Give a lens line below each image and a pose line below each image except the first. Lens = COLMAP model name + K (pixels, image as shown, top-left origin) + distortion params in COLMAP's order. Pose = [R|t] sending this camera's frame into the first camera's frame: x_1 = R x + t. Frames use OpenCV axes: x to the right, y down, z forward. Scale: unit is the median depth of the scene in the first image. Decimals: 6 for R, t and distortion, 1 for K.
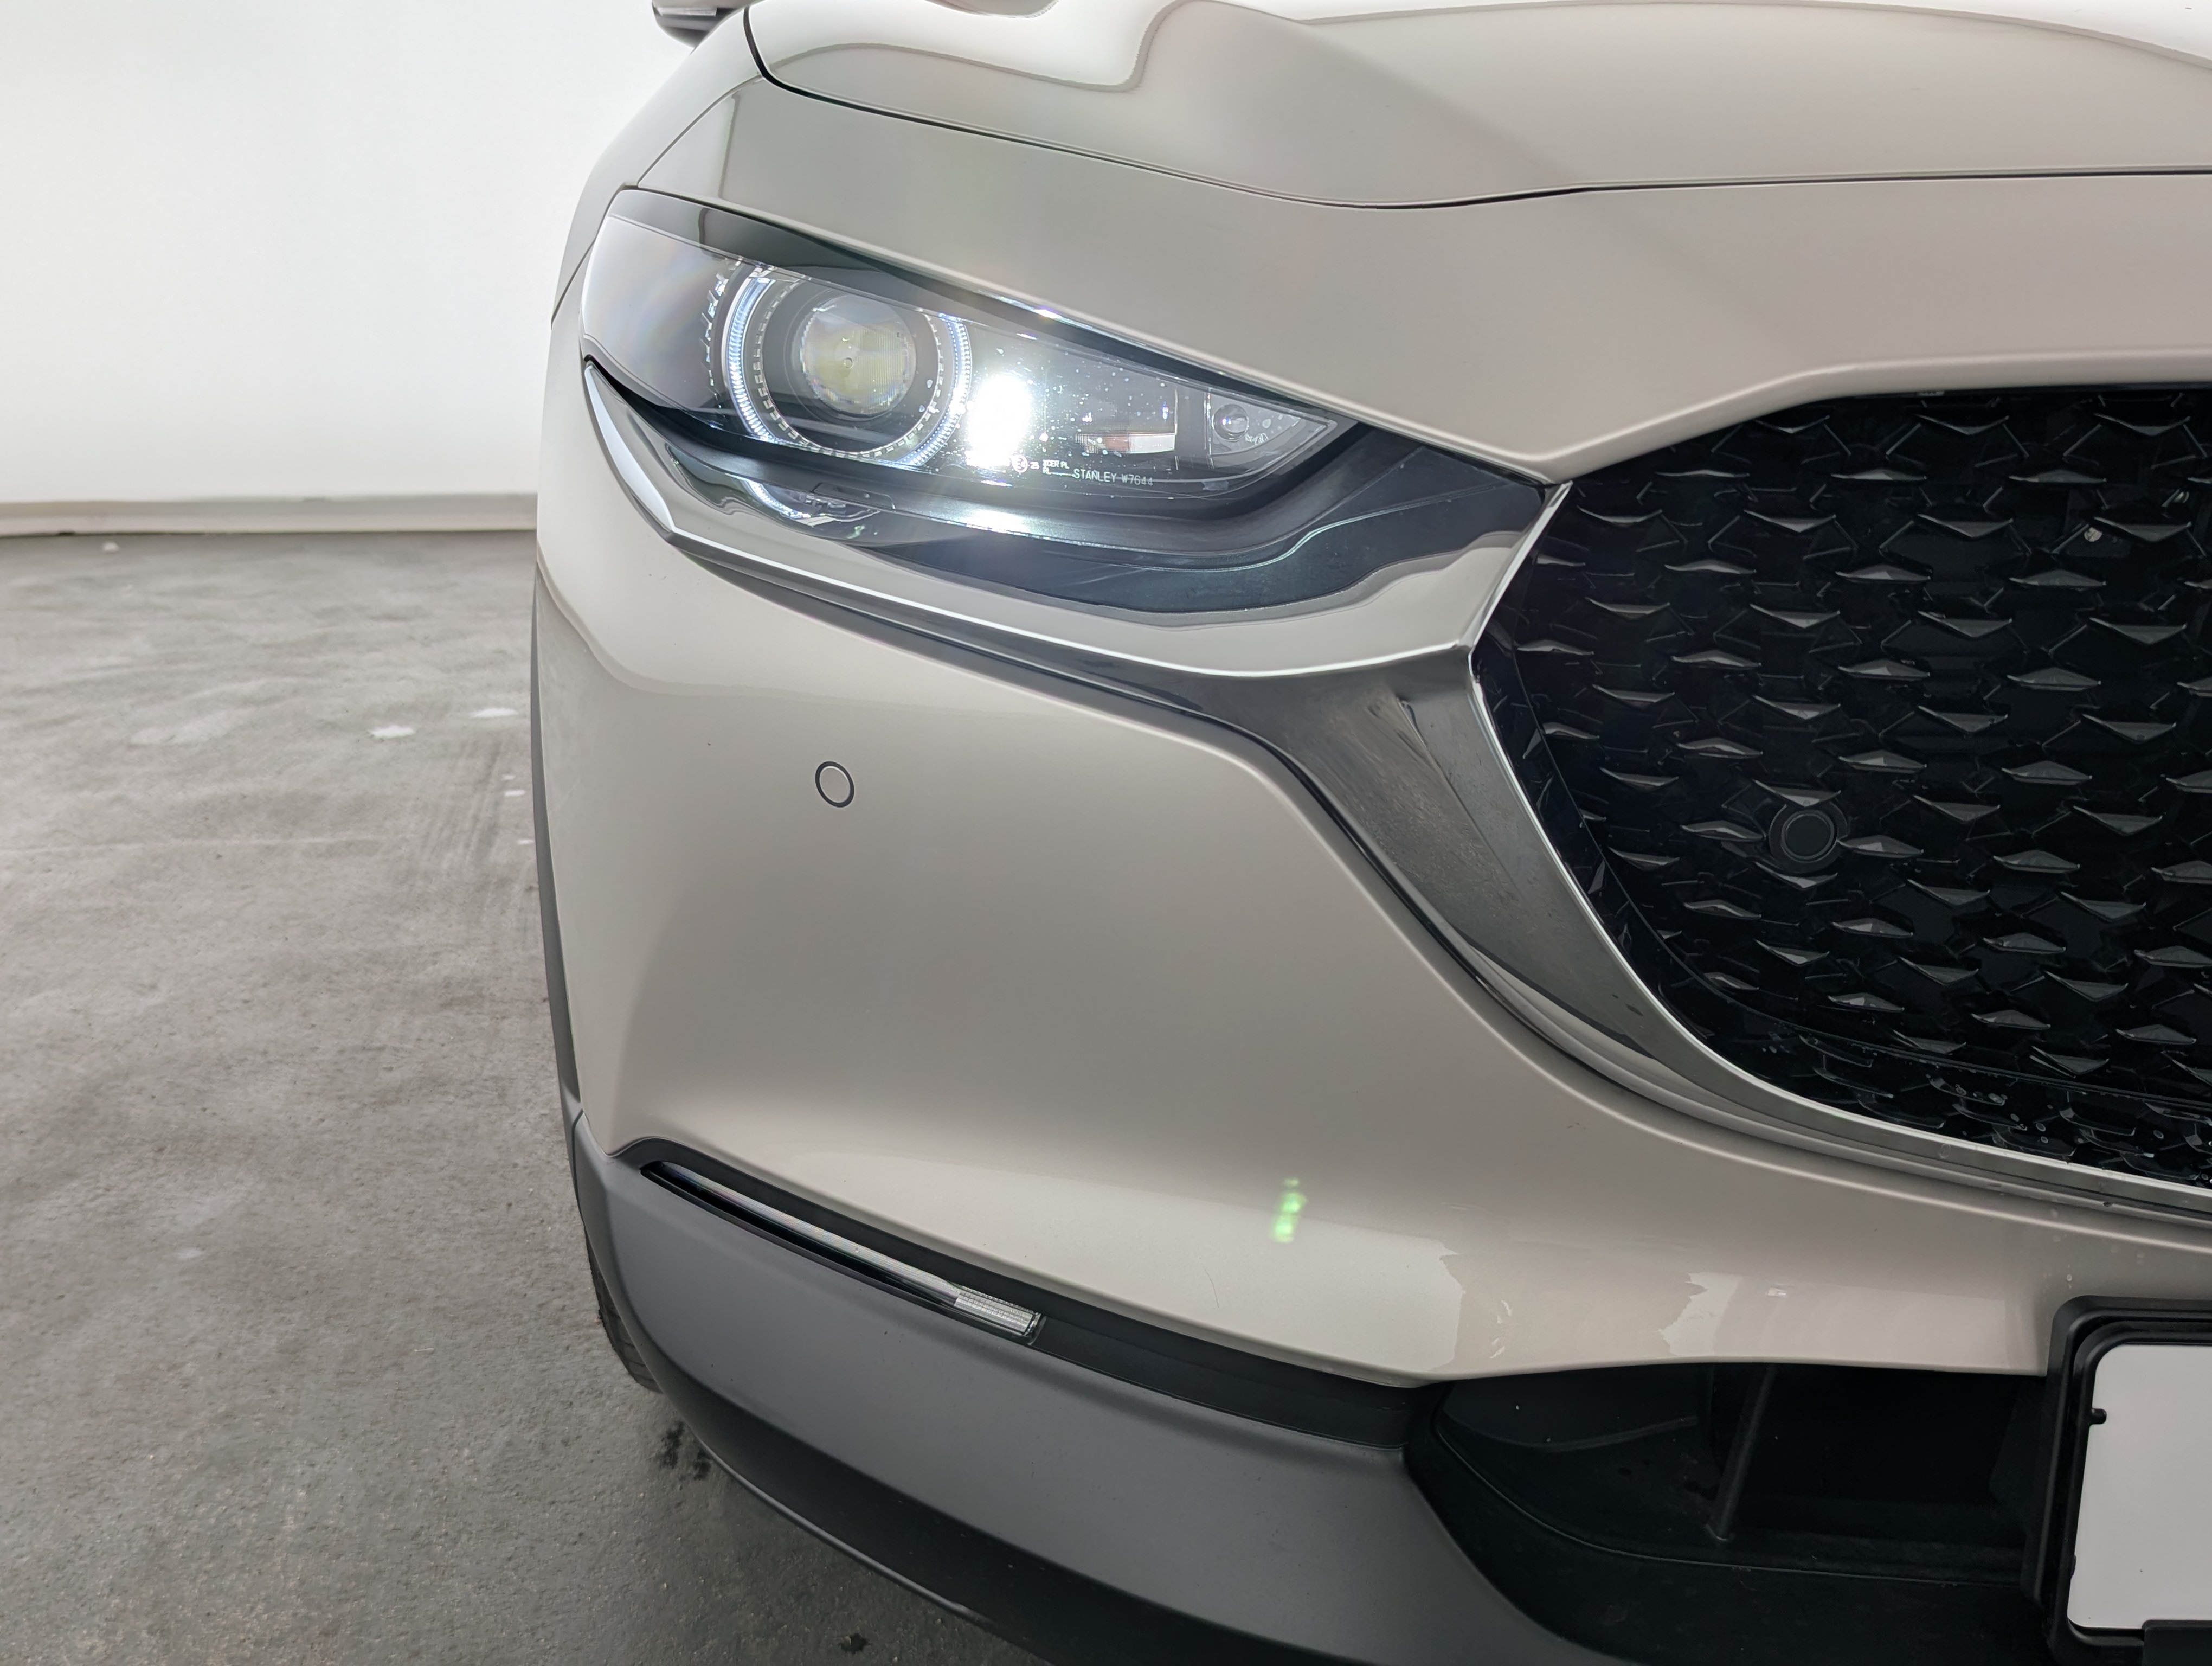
lens RADIAL K [[2052.9, 0, 1110.2], [0, 2052.9, 837.6], [0, 0, 1]] dist [0.027311, 0.000000]
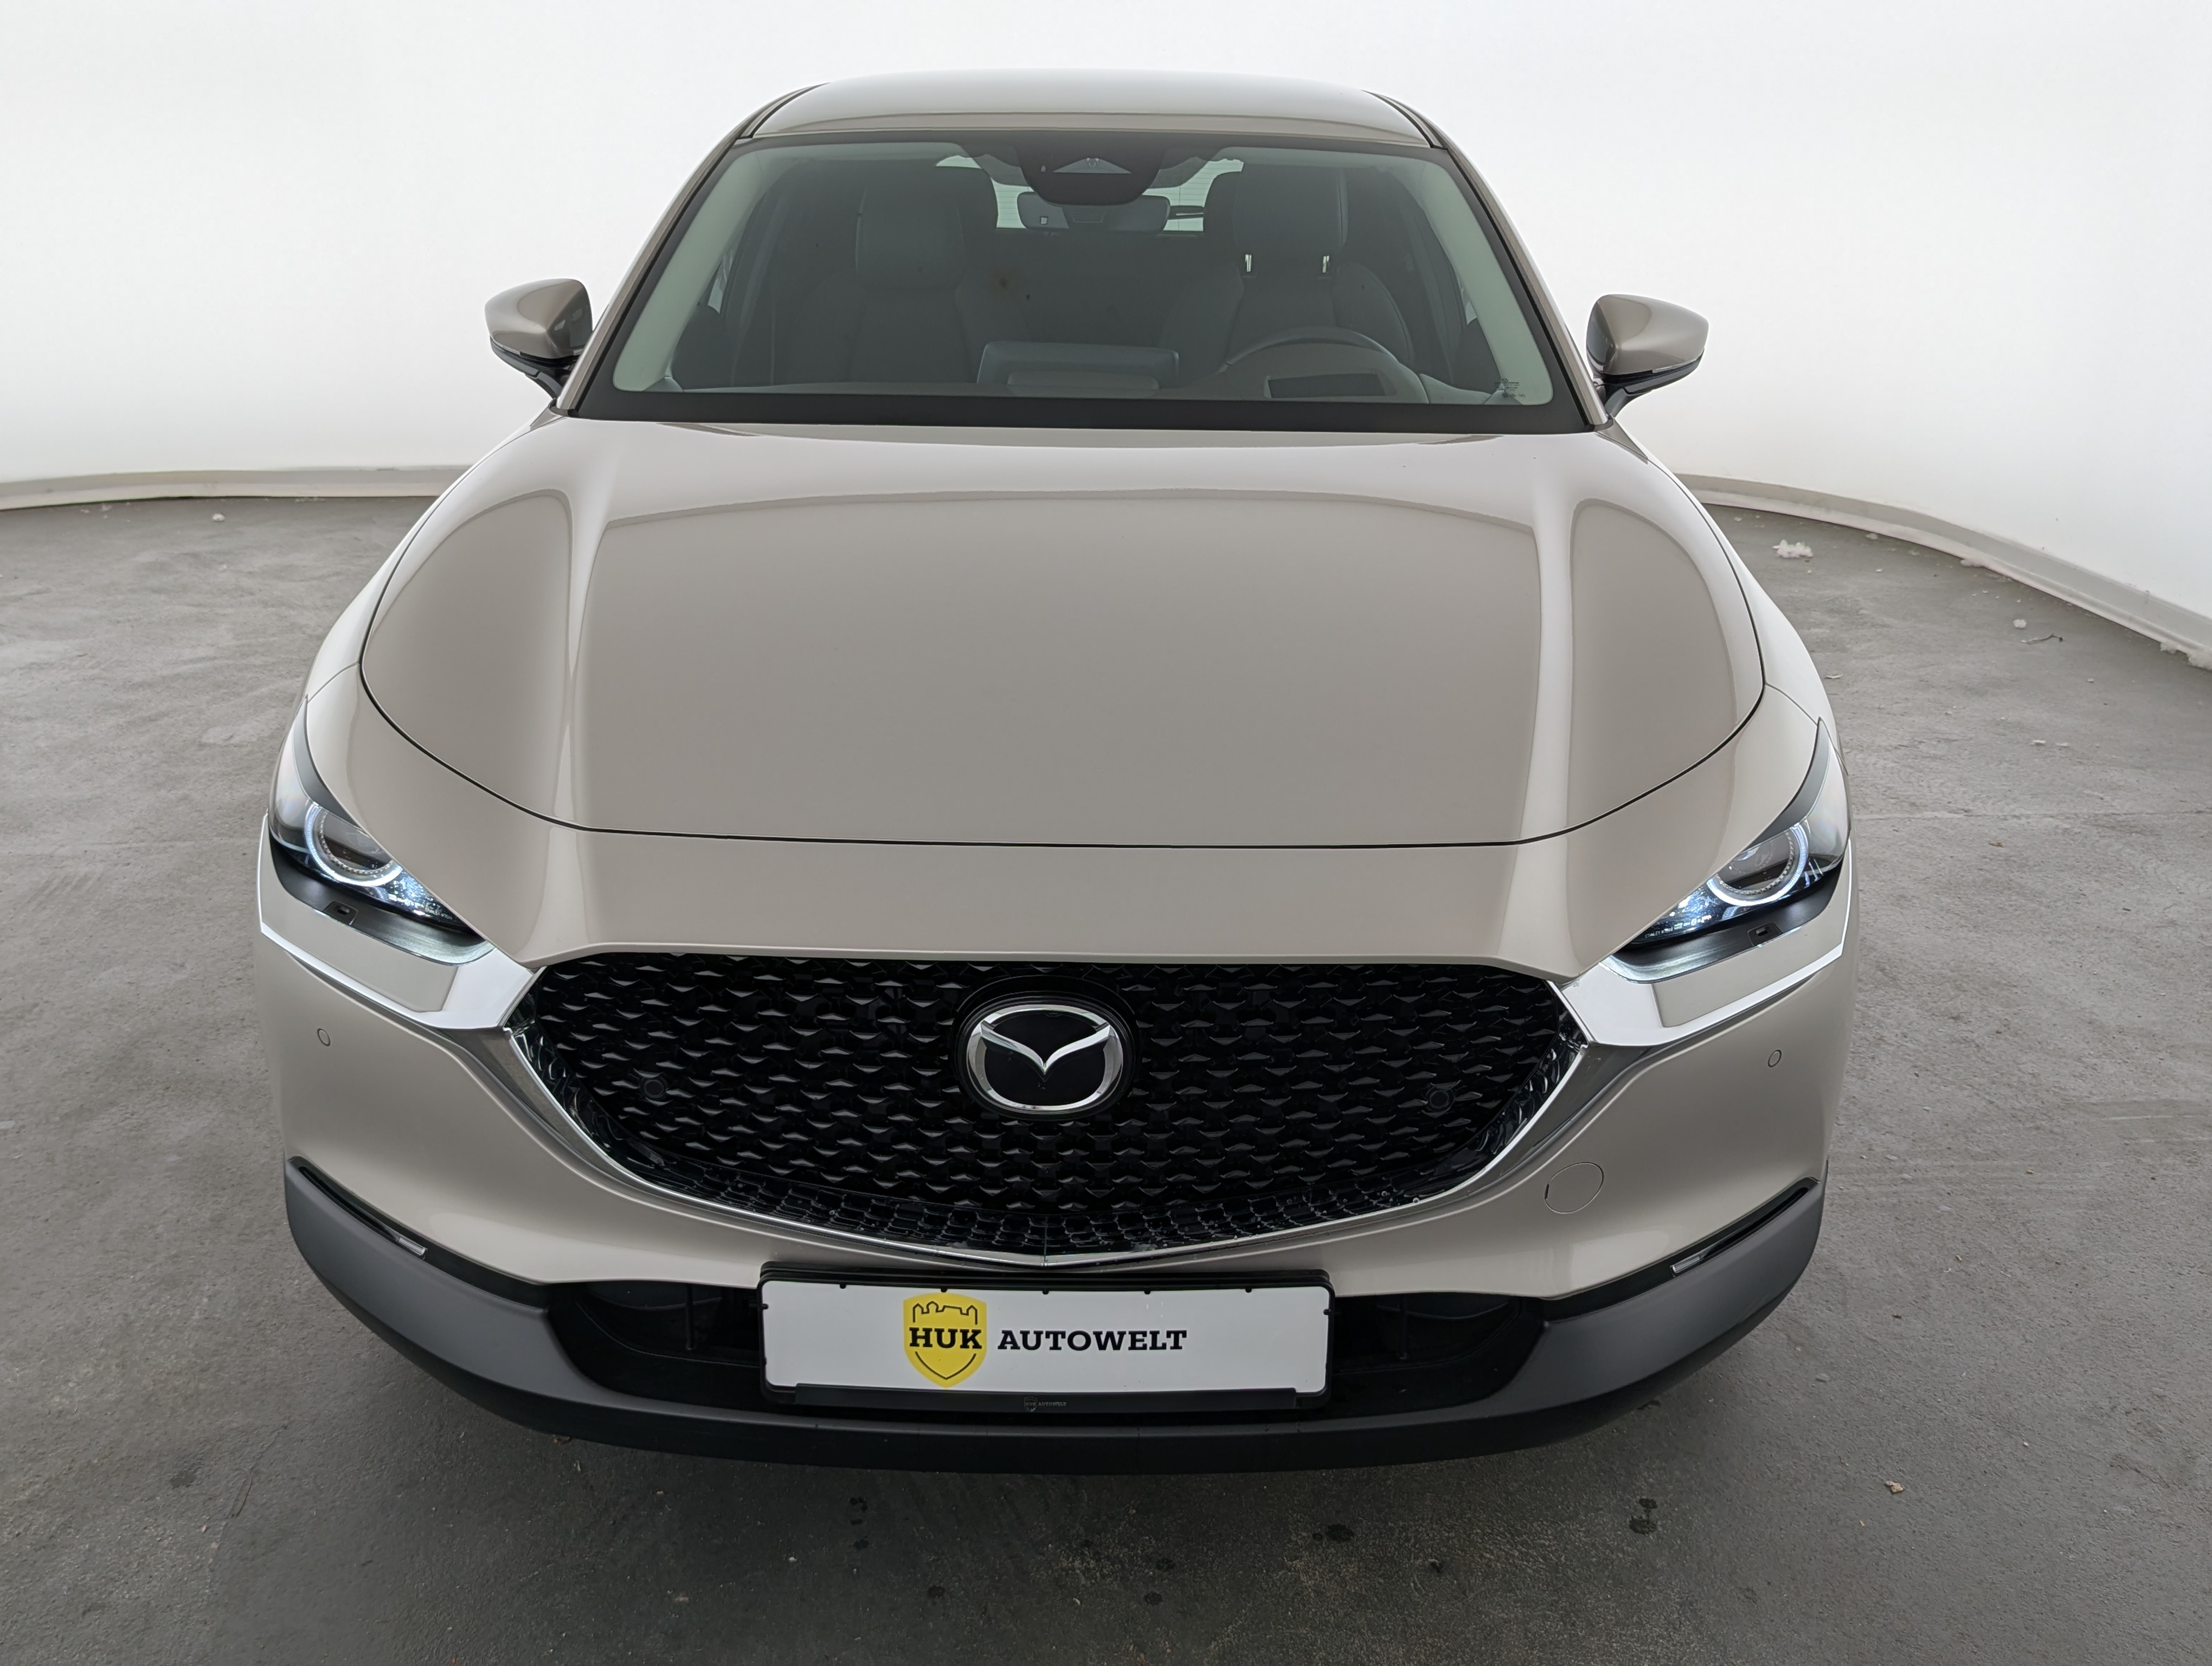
lens RADIAL K [[2052.9, 0, 1112.8], [0, 2052.9, 834.4], [0, 0, 1]] dist [0.027311, 0.000000]
pose [[0.997152, 0.024997, -0.071153, 0.358697], [-0.018929, 0.996225, 0.084714, -0.181139], [0.073002, -0.083126, 0.993861, -0.501129]]
